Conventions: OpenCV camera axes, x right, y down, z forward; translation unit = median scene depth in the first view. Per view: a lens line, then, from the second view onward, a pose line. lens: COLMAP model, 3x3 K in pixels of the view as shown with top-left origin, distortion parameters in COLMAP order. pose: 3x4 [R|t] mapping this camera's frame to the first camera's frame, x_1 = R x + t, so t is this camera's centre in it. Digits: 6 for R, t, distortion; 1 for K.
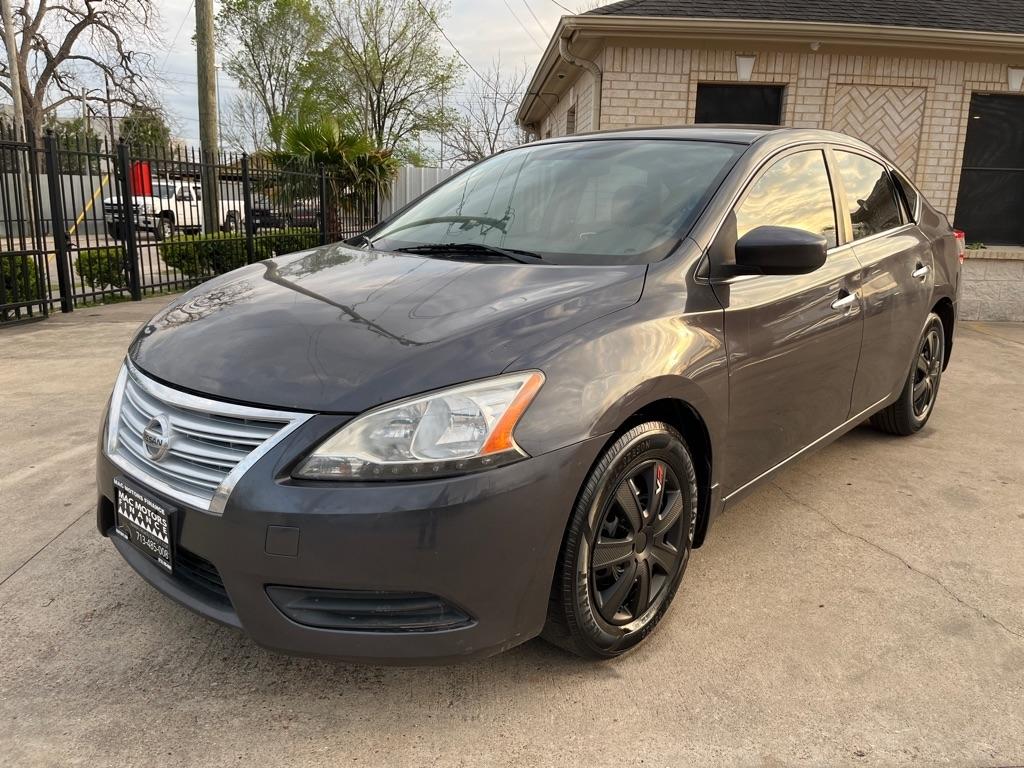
lens RADIAL K [[771.8, 0, 518.5], [0, 771.8, 389.6], [0, 0, 1]] dist [0.071198, -0.107152]
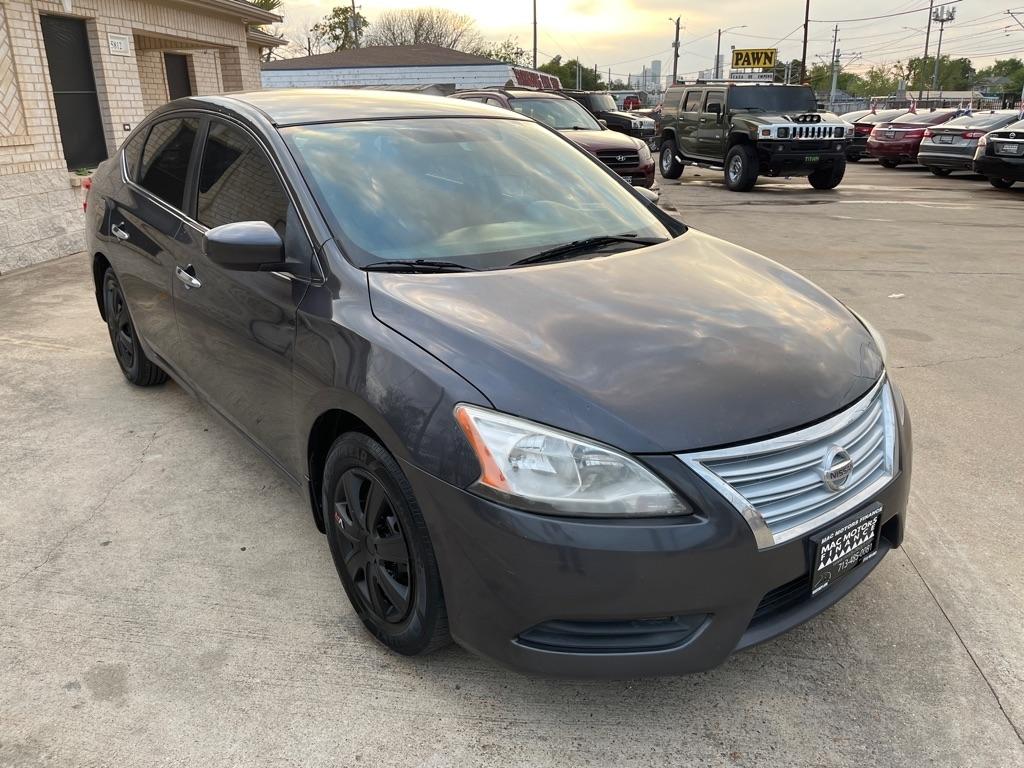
lens RADIAL K [[771.8, 0, 515.1], [0, 771.8, 389.7], [0, 0, 1]] dist [0.071198, -0.107152]
pose [[0.171000, -0.357583, 0.918092, -0.802343], [0.238307, 0.919161, 0.313613, -0.254029], [-0.956017, 0.165160, 0.242391, 0.635479]]
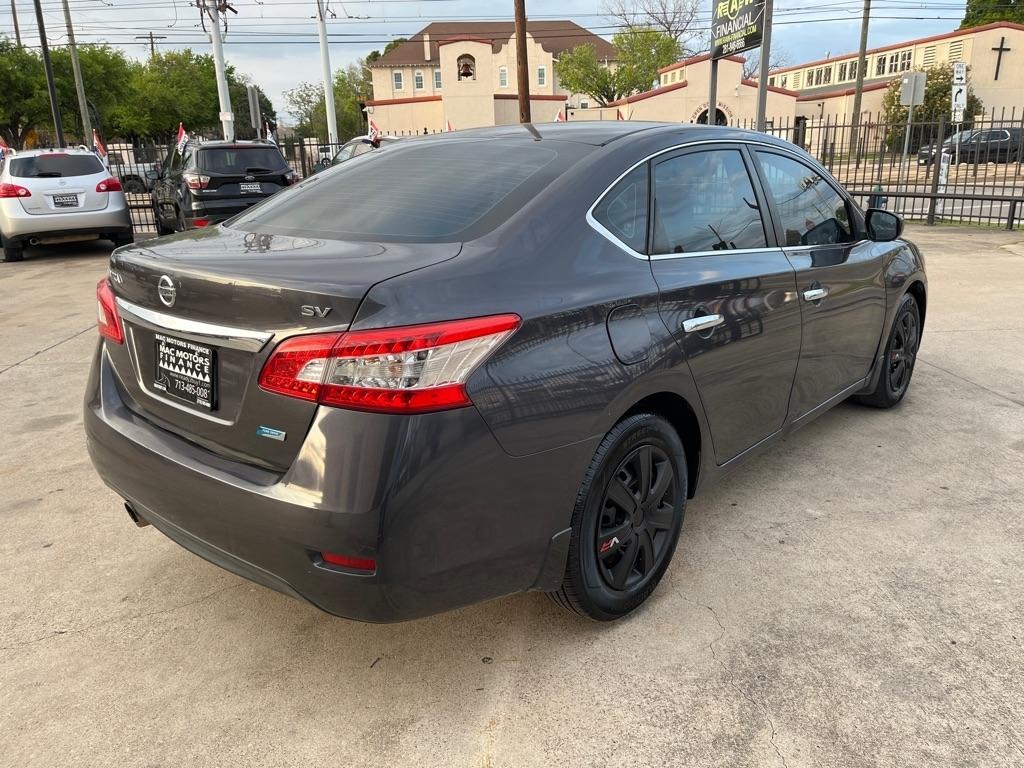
lens RADIAL K [[774.2, 0, 517.3], [0, 774.2, 386.5], [0, 0, 1]] dist [0.079287, -0.116555]
pose [[-0.999884, 0.008089, -0.012872, 0.354057], [0.000403, 0.860467, 0.509507, -0.563236], [0.015197, 0.509442, -0.860371, 2.031227]]
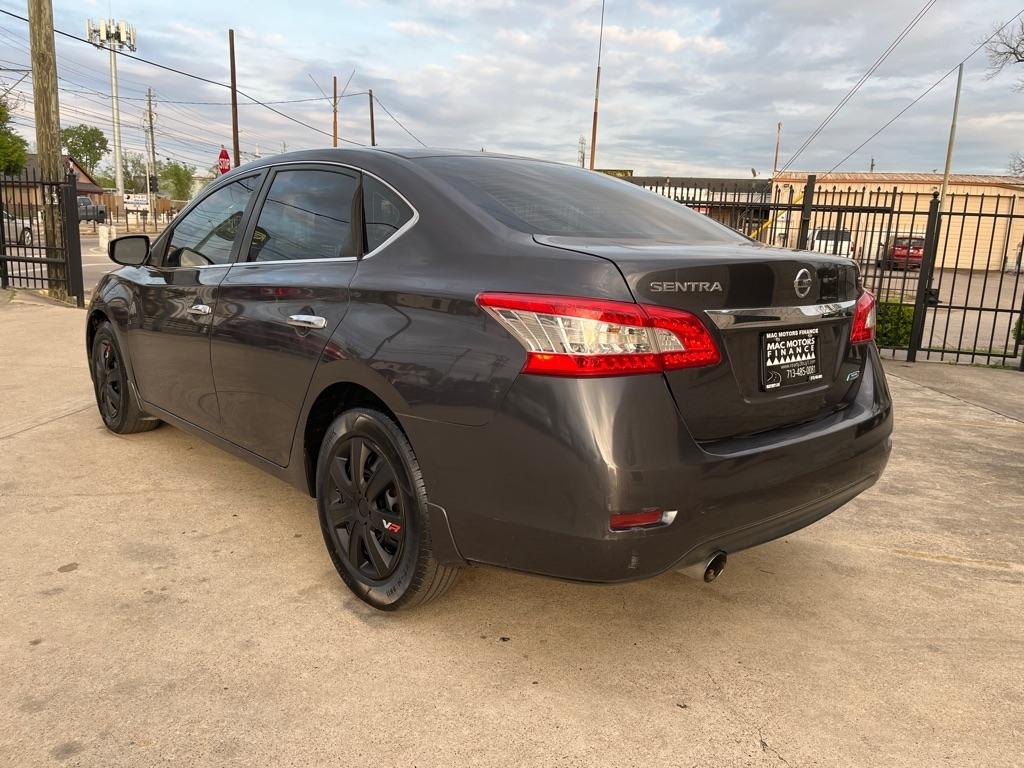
lens RADIAL K [[774.2, 0, 514.4], [0, 774.2, 386.2], [0, 0, 1]] dist [0.079287, -0.116555]
pose [[-0.118110, 0.171348, -0.978105, 1.276646], [-0.272895, 0.941473, 0.197883, -0.307019], [0.954766, 0.290292, -0.064437, 1.322634]]
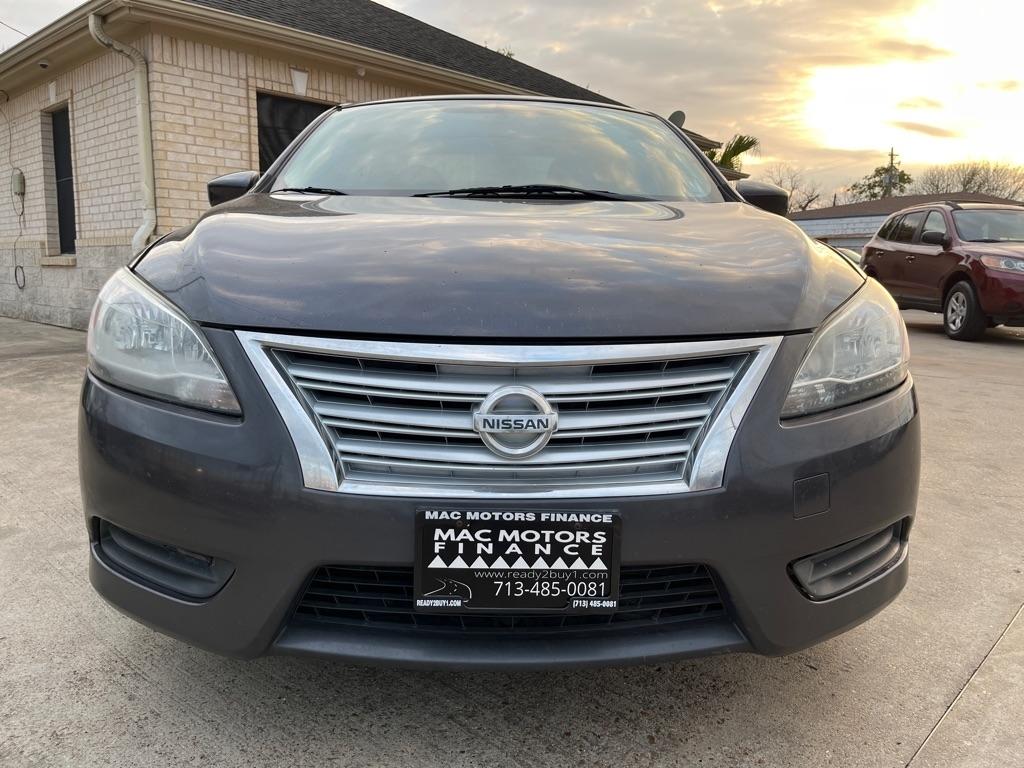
lens RADIAL K [[774.2, 0, 514.6], [0, 774.2, 390.6], [0, 0, 1]] dist [0.079287, -0.116555]
pose [[0.724745, -0.122452, 0.678049, -0.495856], [0.161746, 0.986818, 0.005329, 0.018749], [-0.669763, 0.105810, 0.734997, 0.296994]]
